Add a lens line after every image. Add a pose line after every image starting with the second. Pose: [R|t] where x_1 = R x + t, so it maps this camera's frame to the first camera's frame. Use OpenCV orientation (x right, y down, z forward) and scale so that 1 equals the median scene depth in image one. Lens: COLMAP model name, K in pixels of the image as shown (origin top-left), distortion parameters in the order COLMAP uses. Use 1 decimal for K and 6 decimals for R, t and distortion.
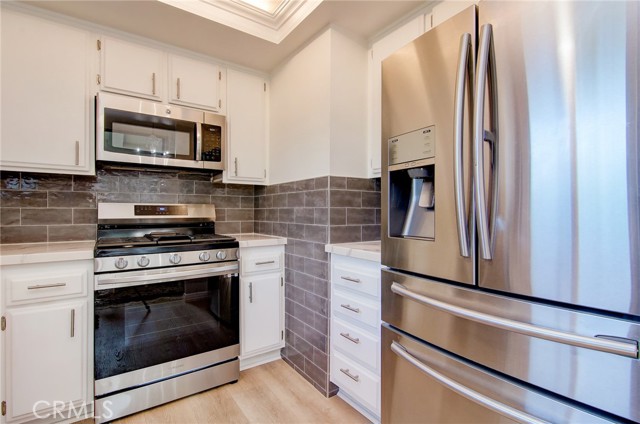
lens RADIAL K [[298.3, 0, 320.0], [0, 298.3, 212.0], [0, 0, 1]] dist [-0.001530, -0.000495]
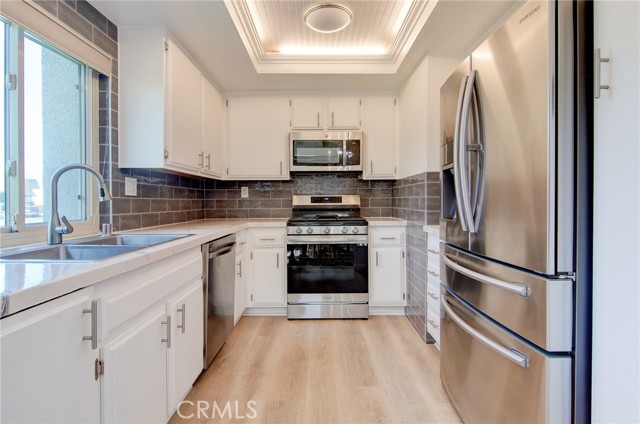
lens RADIAL K [[315.4, 0, 321.8], [0, 315.4, 207.1], [0, 0, 1]] dist [-0.000683, -0.000458]
pose [[0.807307, 0.007700, -0.590082, 0.431848], [0.005747, 0.999765, 0.020909, -0.001877], [0.590104, -0.020271, 0.807073, -0.334238]]
